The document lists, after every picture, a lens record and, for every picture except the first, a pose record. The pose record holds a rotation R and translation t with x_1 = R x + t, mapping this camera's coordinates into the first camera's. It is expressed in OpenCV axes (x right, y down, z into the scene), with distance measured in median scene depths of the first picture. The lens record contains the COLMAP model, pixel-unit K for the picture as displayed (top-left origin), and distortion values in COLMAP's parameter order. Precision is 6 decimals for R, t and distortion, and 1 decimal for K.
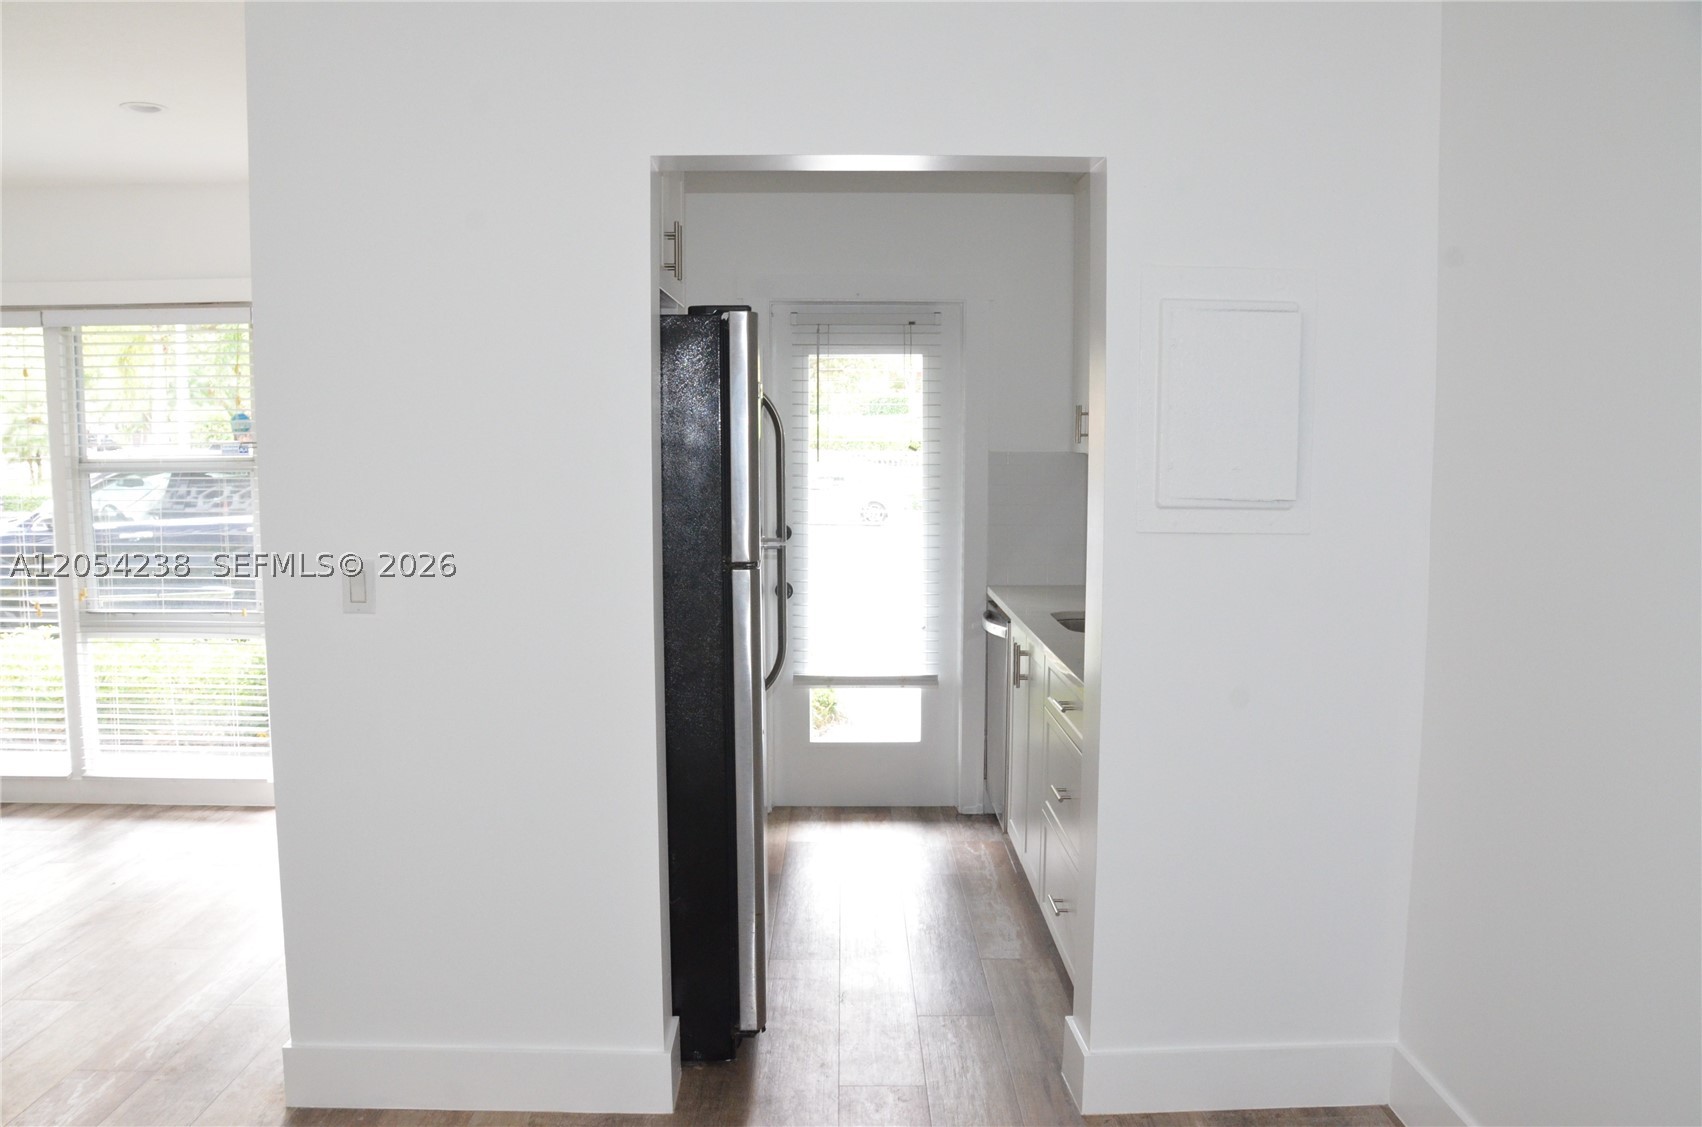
lens RADIAL K [[1286.1, 0, 846.9], [0, 1286.1, 565.8], [0, 0, 1]] dist [-0.065116, -0.002577]
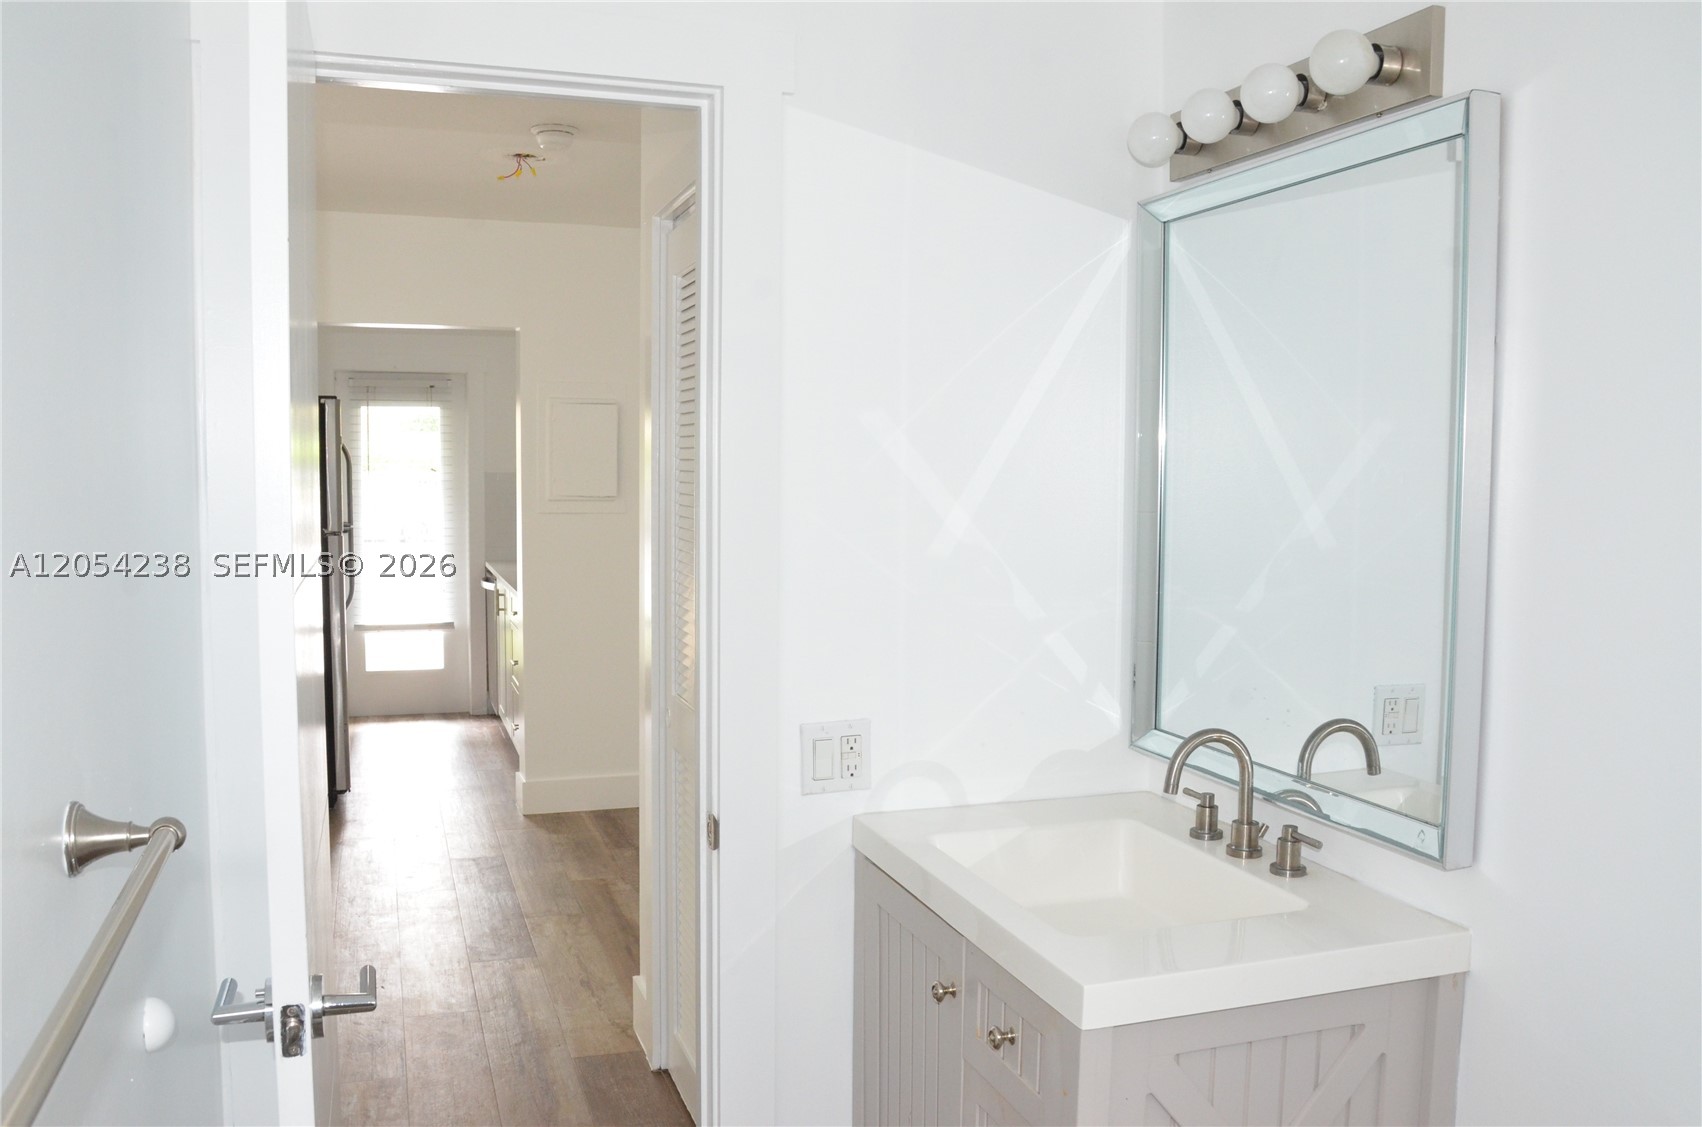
lens RADIAL K [[1431.4, 0, 853.3], [0, 1431.4, 568.0], [0, 0, 1]] dist [-0.123514, 0.110557]
pose [[0.951128, -0.019557, 0.308175, 0.005211], [0.025526, 0.999556, -0.015346, 0.061433], [-0.307739, 0.022463, 0.951206, -0.734151]]
